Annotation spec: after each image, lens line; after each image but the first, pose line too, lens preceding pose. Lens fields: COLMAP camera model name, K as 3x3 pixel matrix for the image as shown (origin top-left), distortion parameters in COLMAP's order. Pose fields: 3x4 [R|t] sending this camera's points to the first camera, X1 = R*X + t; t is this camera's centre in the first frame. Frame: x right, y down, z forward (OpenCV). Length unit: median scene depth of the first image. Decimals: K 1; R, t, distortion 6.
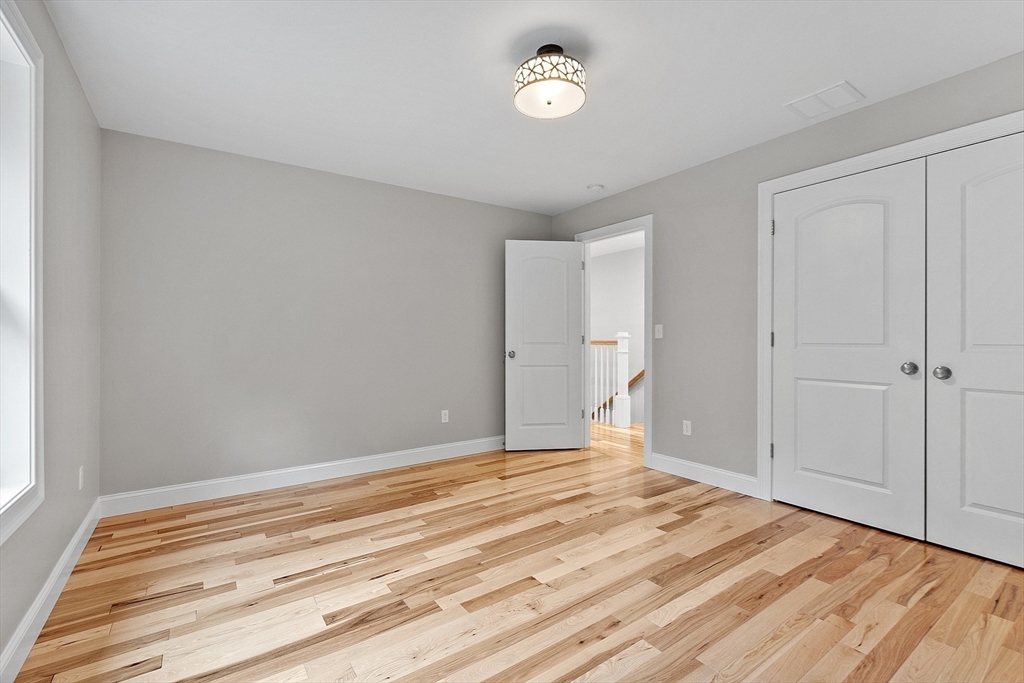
lens RADIAL K [[454.5, 0, 510.3], [0, 454.5, 339.3], [0, 0, 1]] dist [0.001255, -0.000043]
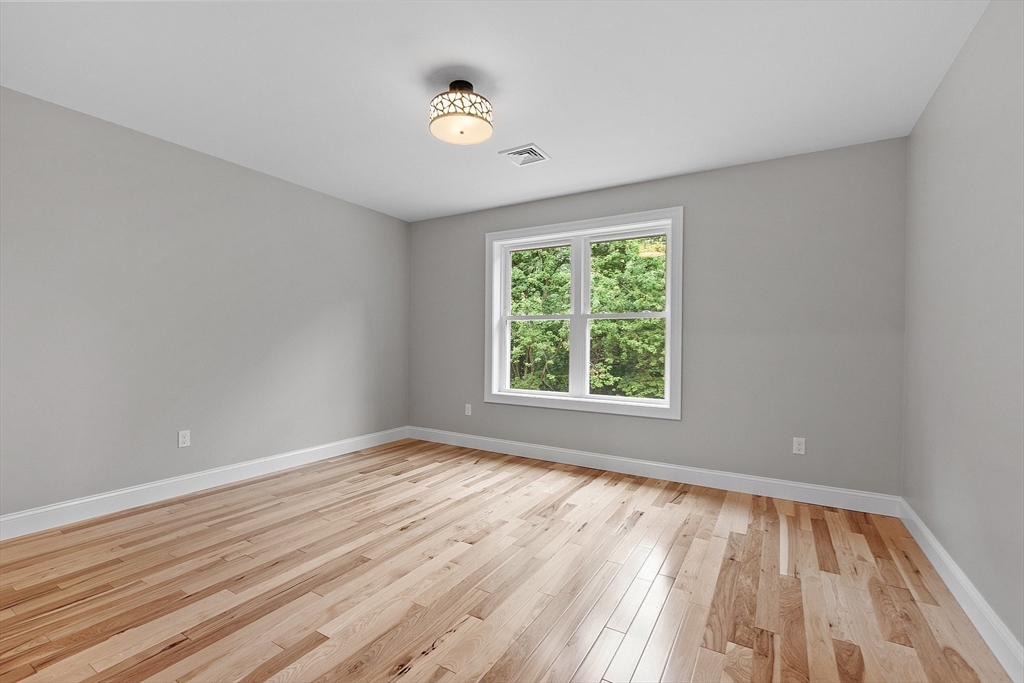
lens RADIAL K [[454.5, 0, 512.4], [0, 454.5, 341.5], [0, 0, 1]] dist [0.001255, -0.000043]
pose [[-0.912565, -0.005020, -0.408902, 0.369767], [-0.006211, 0.999979, 0.001583, -0.004194], [0.408886, 0.003985, -0.912577, 1.787782]]
